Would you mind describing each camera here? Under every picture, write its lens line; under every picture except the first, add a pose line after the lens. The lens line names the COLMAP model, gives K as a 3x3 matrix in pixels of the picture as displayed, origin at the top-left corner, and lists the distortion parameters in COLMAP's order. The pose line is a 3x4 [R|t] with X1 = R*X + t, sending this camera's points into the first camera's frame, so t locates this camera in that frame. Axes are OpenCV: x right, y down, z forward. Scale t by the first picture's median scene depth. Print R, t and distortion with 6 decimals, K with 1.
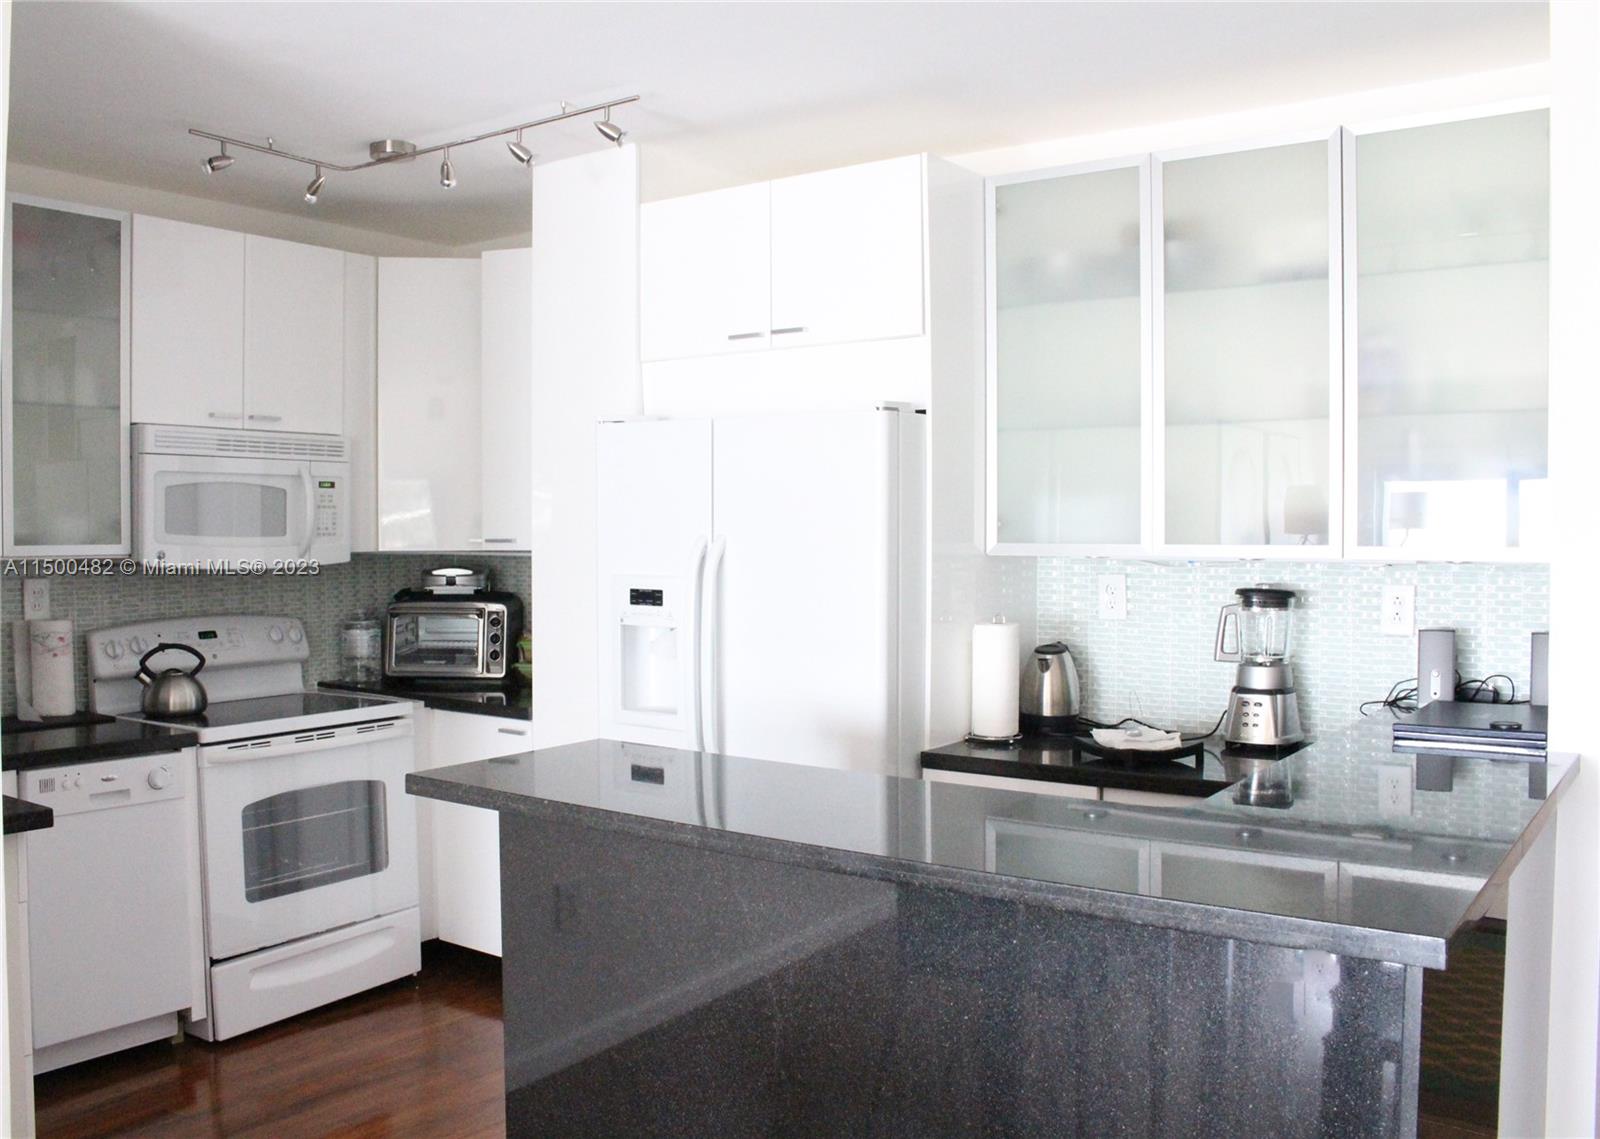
lens RADIAL K [[1386.4, 0, 800.0], [0, 1386.4, 569.5], [0, 0, 1]] dist [-0.098462, 0.009370]
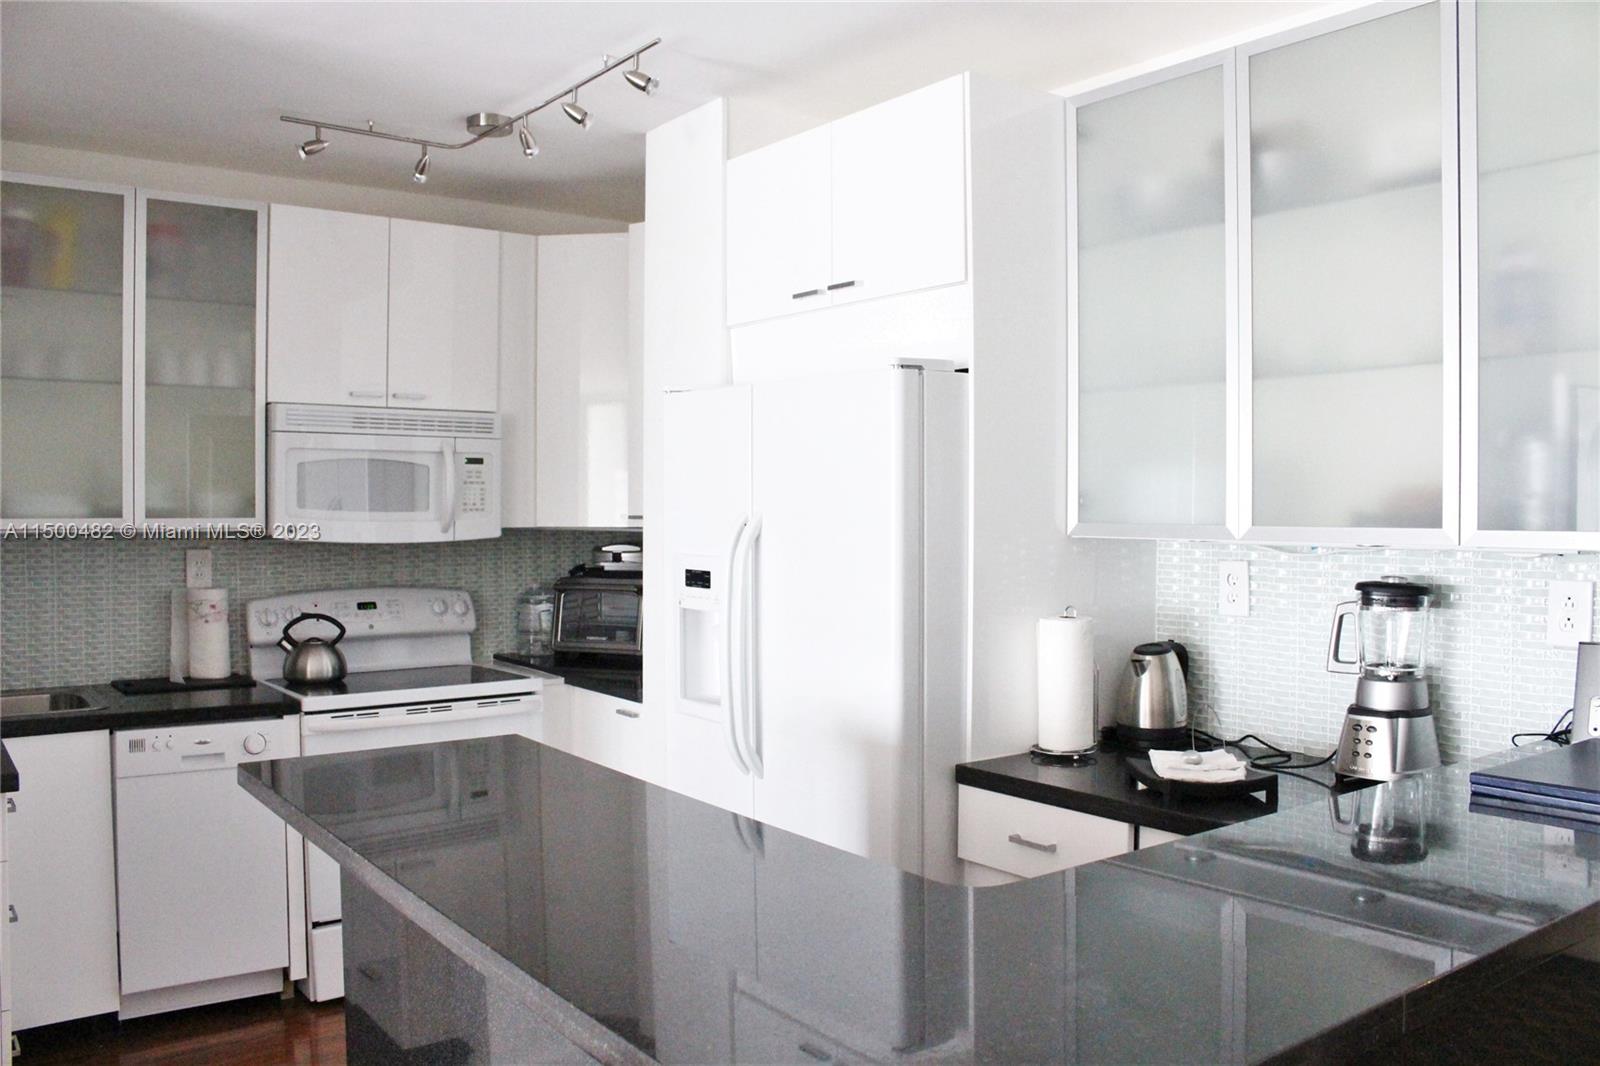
lens RADIAL K [[1333.1, 0, 800.0], [0, 1333.1, 533.0], [0, 0, 1]] dist [-0.098754, 0.003349]
pose [[0.954667, 0.009128, -0.297537, 0.210778], [-0.012022, 0.999897, -0.007899, -0.004163], [0.297434, 0.011118, 0.954678, 0.158339]]
